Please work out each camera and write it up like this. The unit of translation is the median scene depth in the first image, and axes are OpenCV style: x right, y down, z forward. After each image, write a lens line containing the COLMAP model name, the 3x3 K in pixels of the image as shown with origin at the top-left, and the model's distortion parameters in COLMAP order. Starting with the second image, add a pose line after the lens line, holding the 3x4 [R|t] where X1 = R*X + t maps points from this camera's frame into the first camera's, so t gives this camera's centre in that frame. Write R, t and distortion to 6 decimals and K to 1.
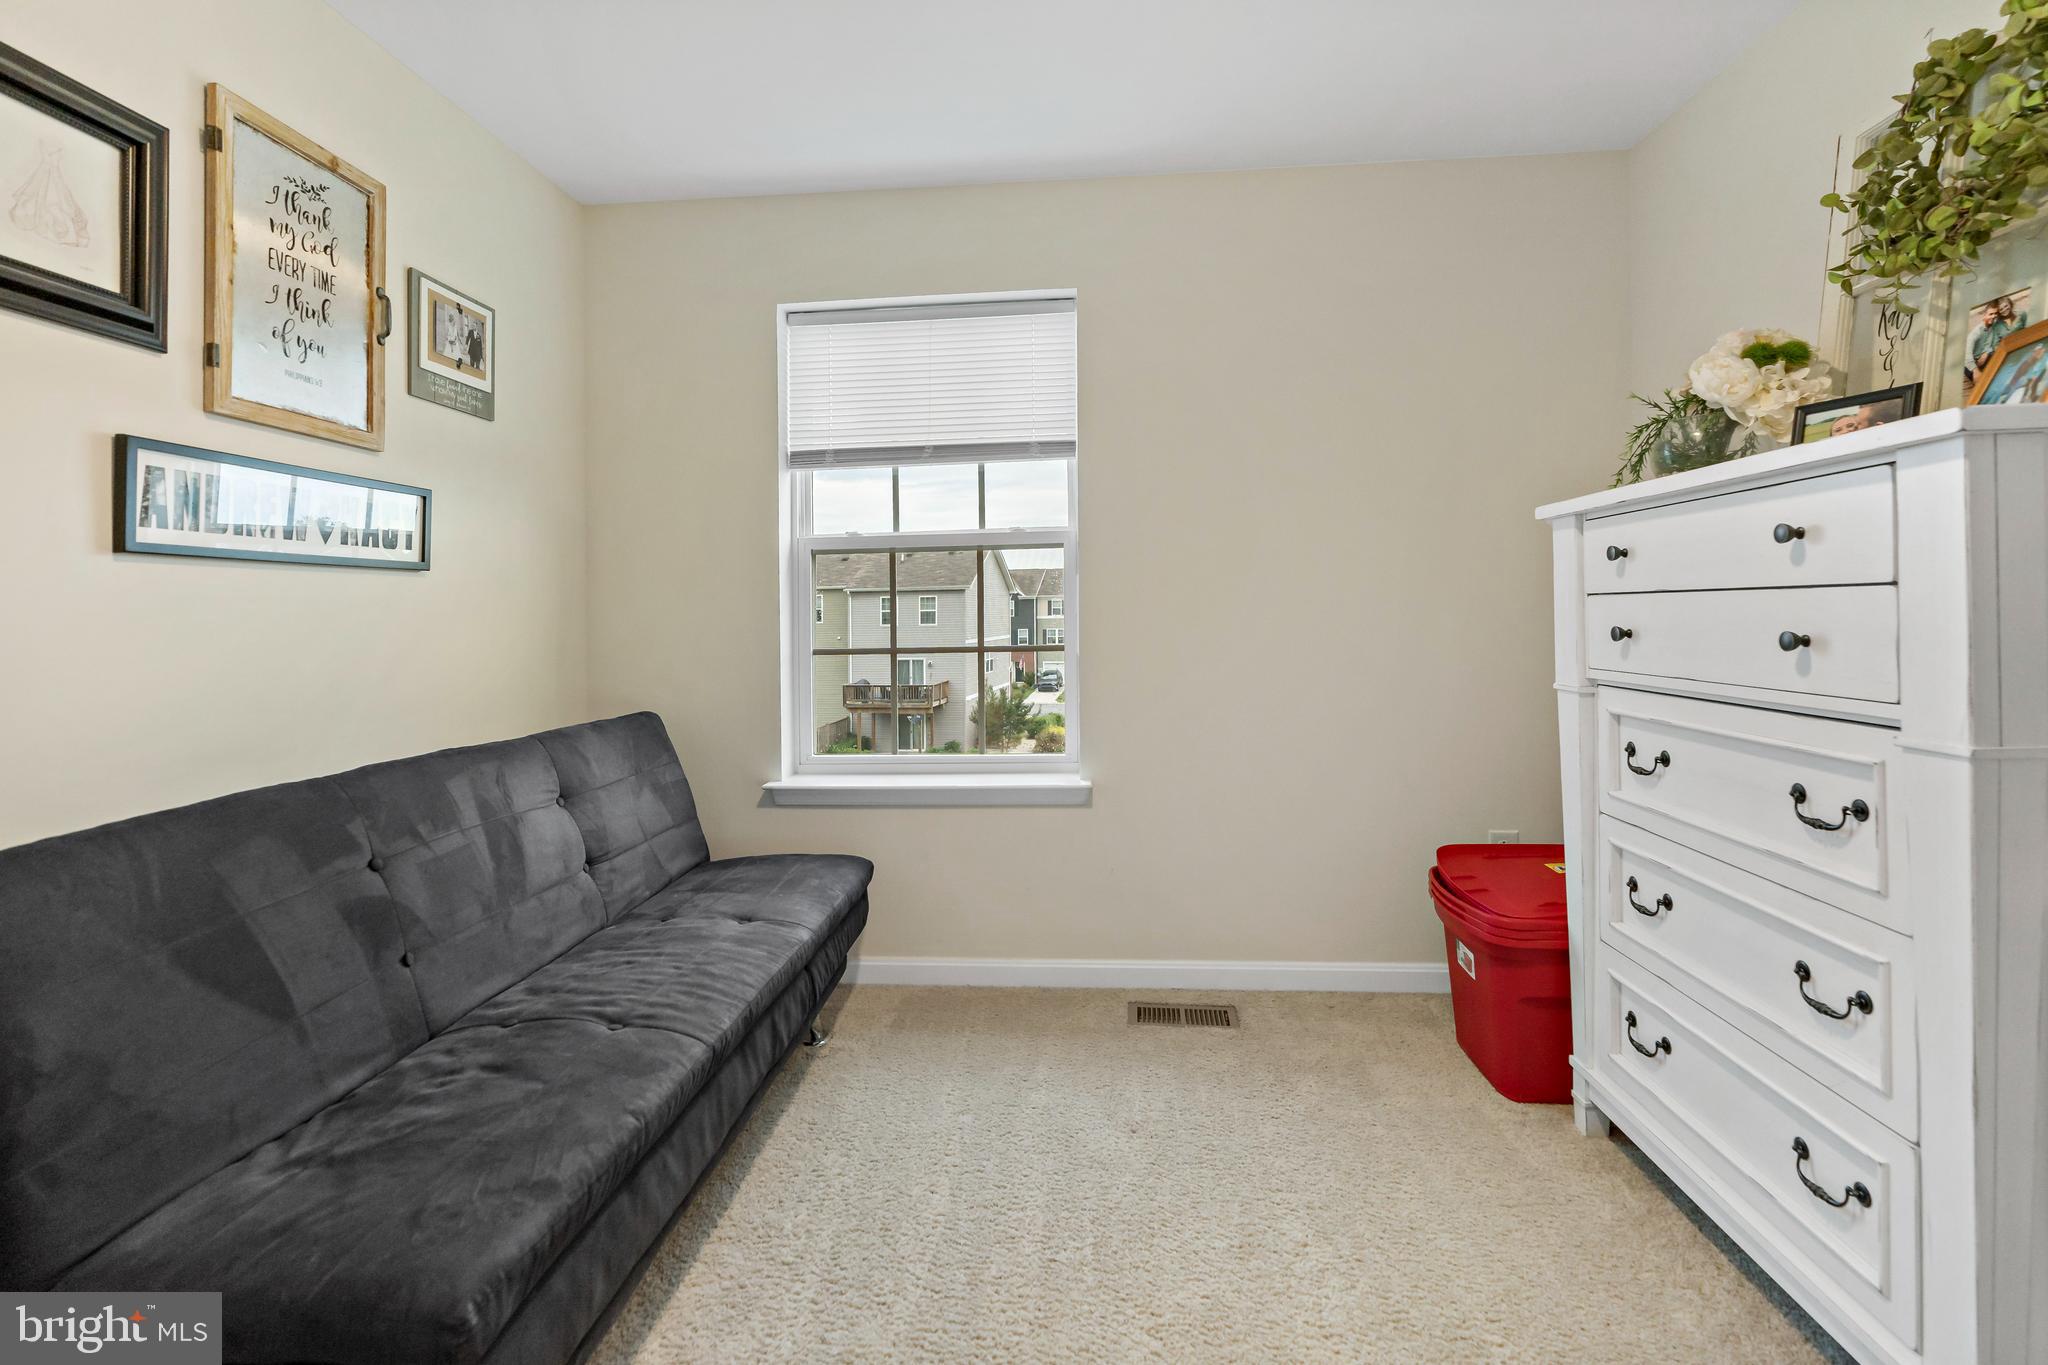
lens RADIAL K [[932.5, 0, 996.2], [0, 932.5, 626.3], [0, 0, 1]] dist [-0.014038, 0.004605]
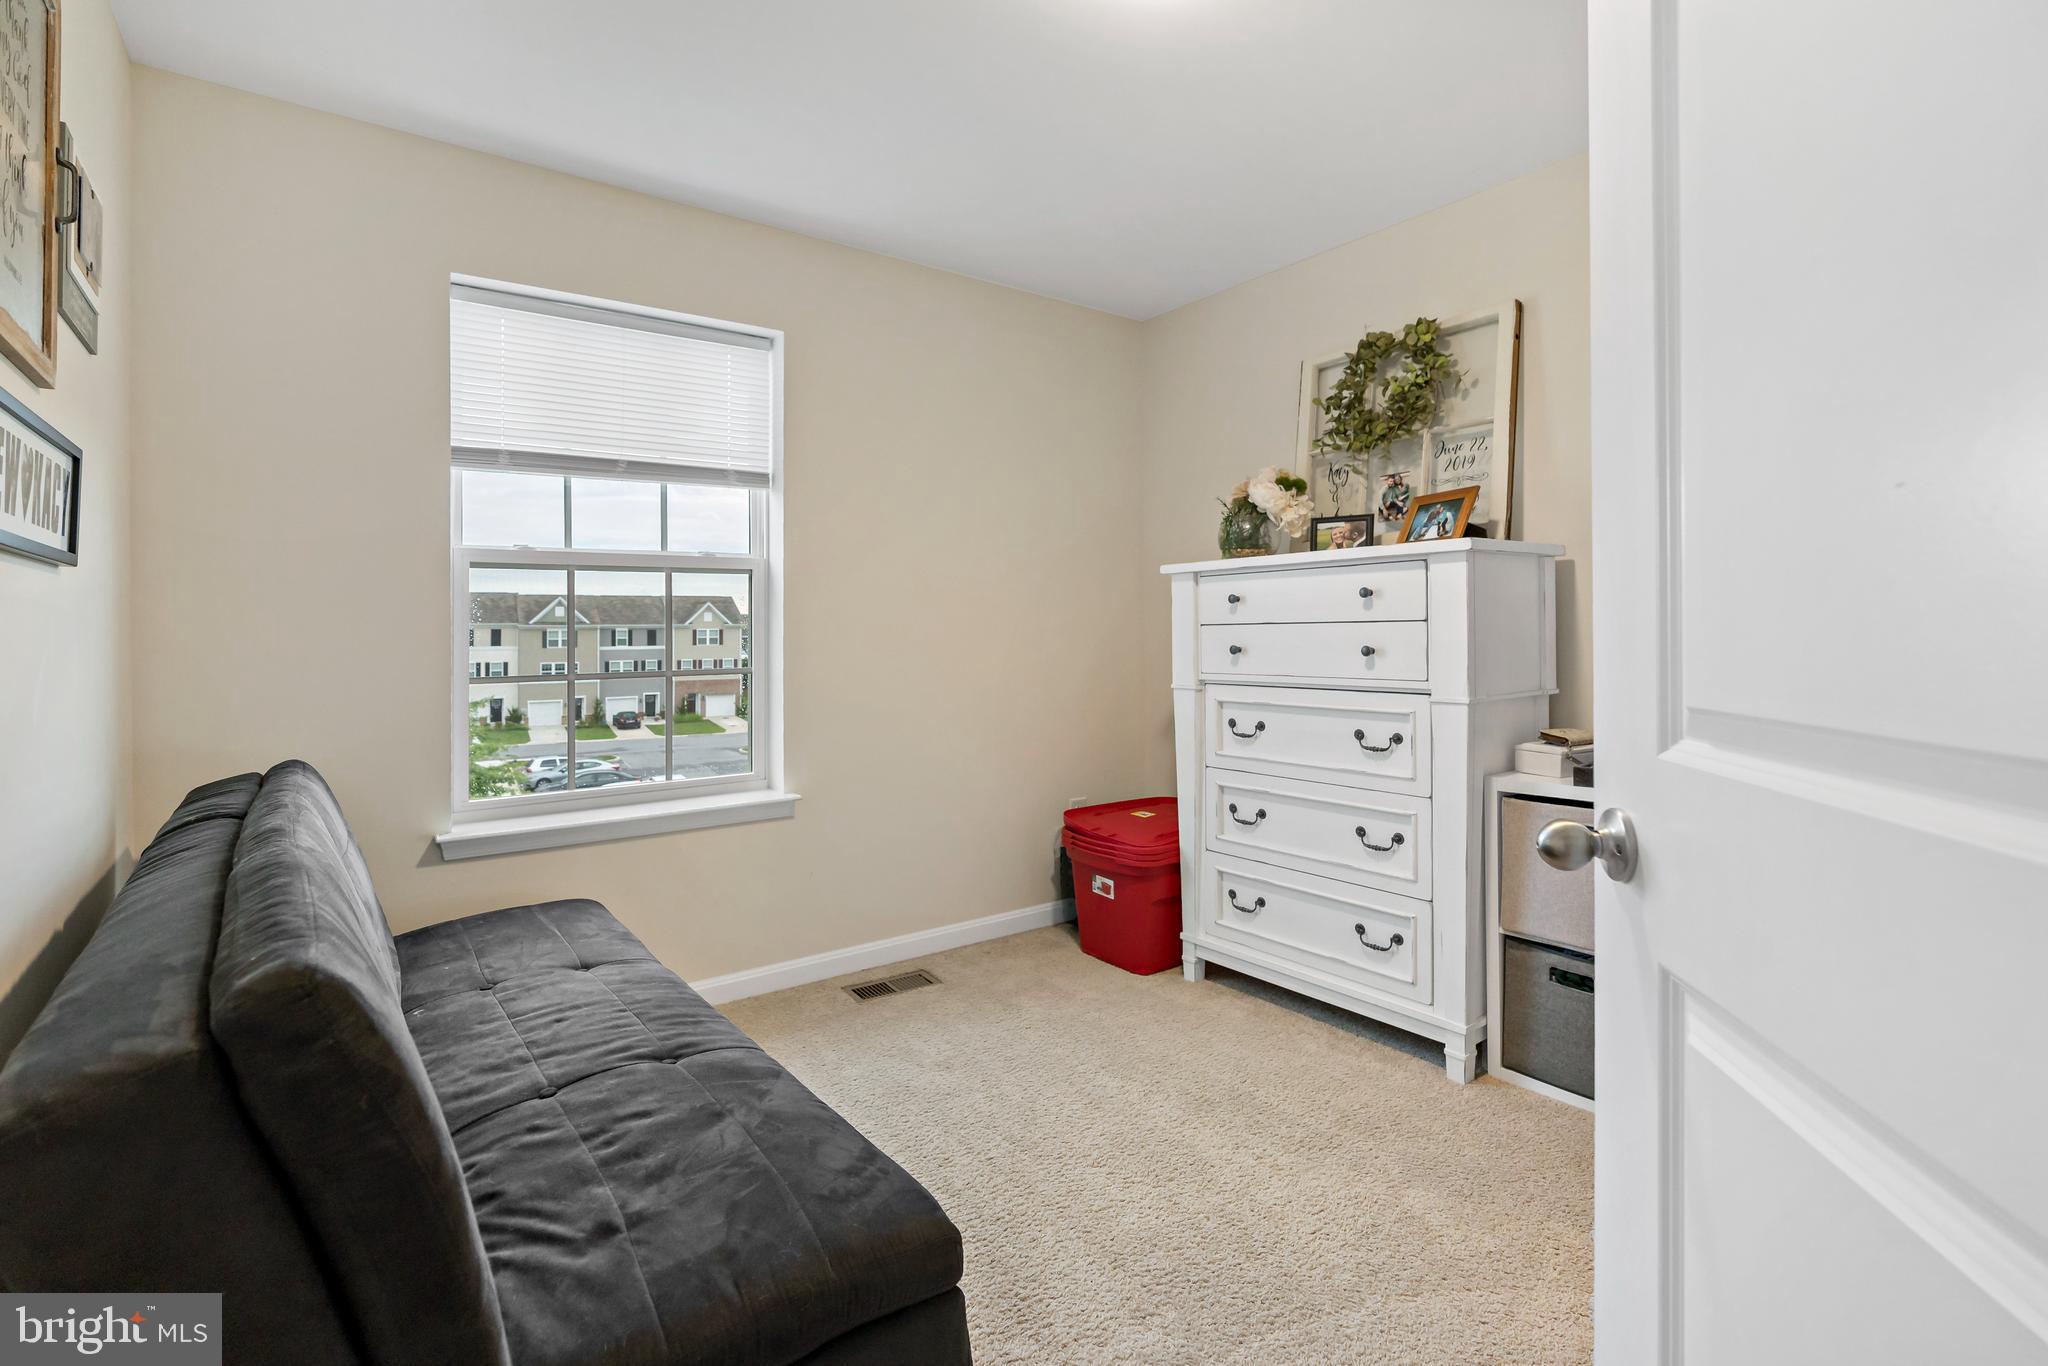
lens RADIAL K [[932.5, 0, 1007.0], [0, 932.5, 653.5], [0, 0, 1]] dist [-0.014038, 0.004605]
pose [[0.762285, -0.005070, 0.647222, -0.601890], [0.007611, 0.999970, -0.001131, 0.012069], [-0.647197, 0.005788, 0.762301, 0.033960]]
